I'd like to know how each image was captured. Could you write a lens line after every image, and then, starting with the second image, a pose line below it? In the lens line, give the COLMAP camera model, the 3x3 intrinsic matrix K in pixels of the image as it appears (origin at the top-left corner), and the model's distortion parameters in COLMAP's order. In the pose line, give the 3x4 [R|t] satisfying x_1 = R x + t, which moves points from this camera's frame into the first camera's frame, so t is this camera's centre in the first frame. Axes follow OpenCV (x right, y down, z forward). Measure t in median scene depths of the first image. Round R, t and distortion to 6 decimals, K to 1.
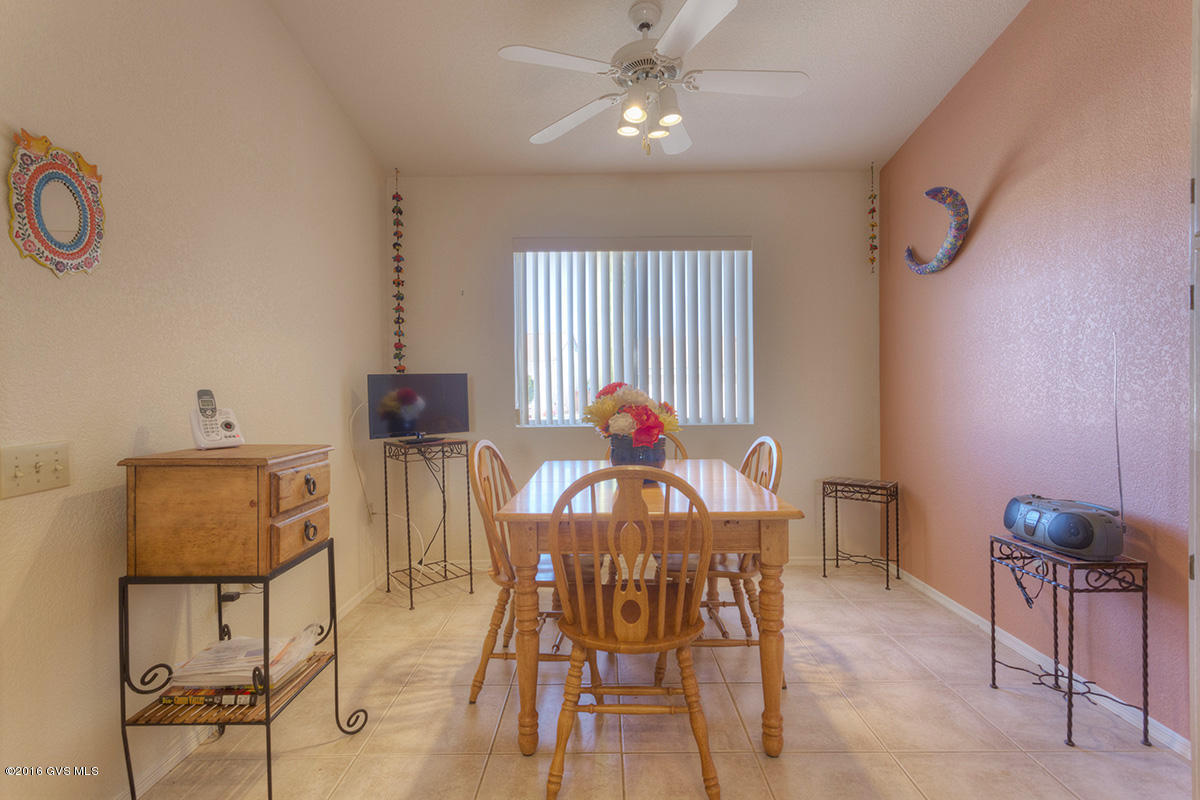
lens RADIAL K [[561.1, 0, 598.6], [0, 561.1, 395.3], [0, 0, 1]] dist [0.004682, -0.000464]
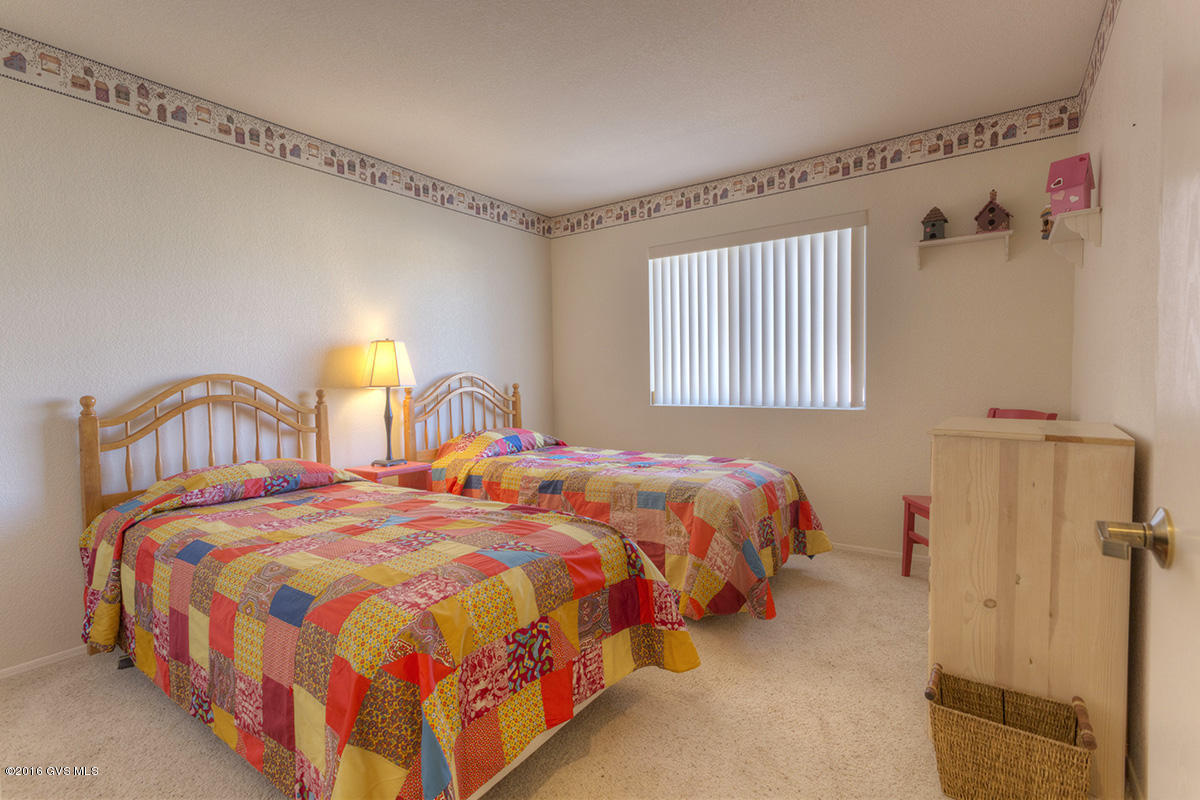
lens RADIAL K [[561.1, 0, 598.6], [0, 561.1, 395.3], [0, 0, 1]] dist [0.004682, -0.000464]
pose [[0.822206, 0.015491, -0.568979, 0.454818], [-0.002652, 0.999723, 0.023386, 0.007597], [0.569184, -0.017719, 0.822019, -0.051537]]
